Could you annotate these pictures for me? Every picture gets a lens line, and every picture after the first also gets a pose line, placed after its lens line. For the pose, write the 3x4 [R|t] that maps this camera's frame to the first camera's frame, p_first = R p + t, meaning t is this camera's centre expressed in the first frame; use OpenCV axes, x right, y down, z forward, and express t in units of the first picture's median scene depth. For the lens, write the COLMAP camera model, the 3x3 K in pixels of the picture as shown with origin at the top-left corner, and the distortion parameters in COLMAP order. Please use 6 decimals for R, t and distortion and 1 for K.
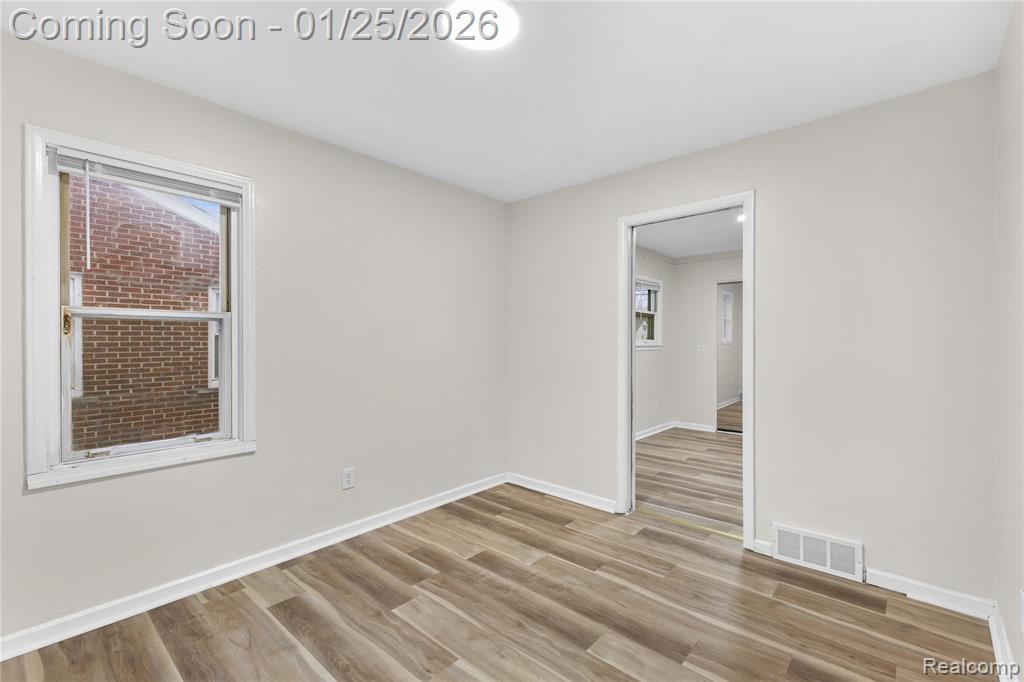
lens RADIAL K [[447.7, 0, 510.0], [0, 447.7, 340.5], [0, 0, 1]] dist [0.007123, -0.000447]
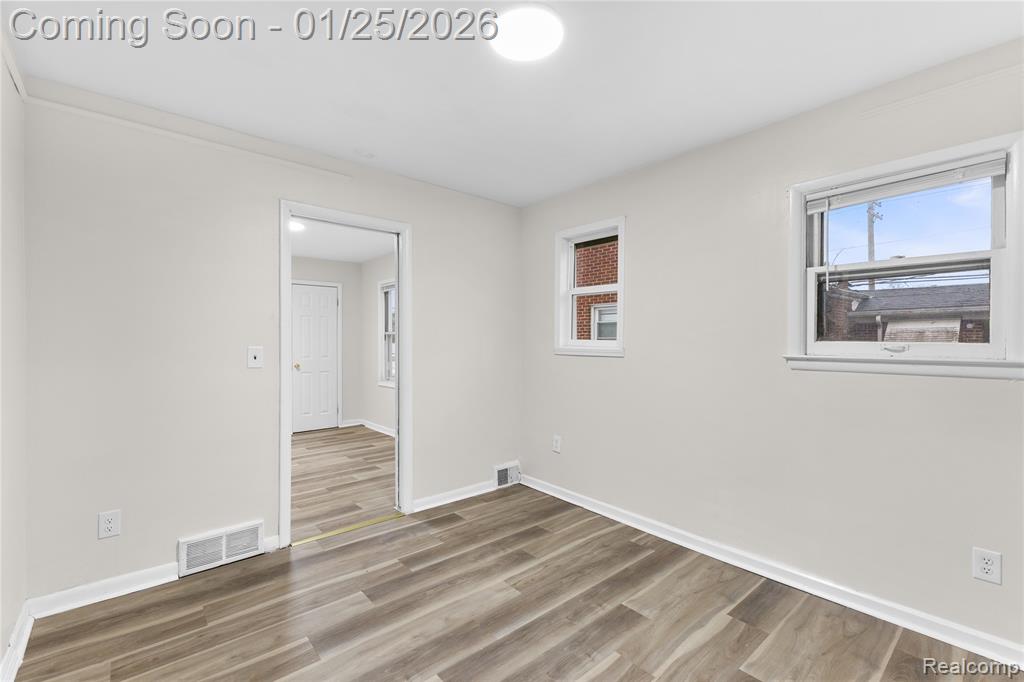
lens RADIAL K [[447.7, 0, 513.0], [0, 447.7, 343.5], [0, 0, 1]] dist [0.007123, -0.000447]
pose [[-0.120109, -0.008536, -0.992724, 1.197274], [-0.018691, 0.999805, -0.006336, 0.012151], [0.992585, 0.017794, -0.120245, 1.322814]]
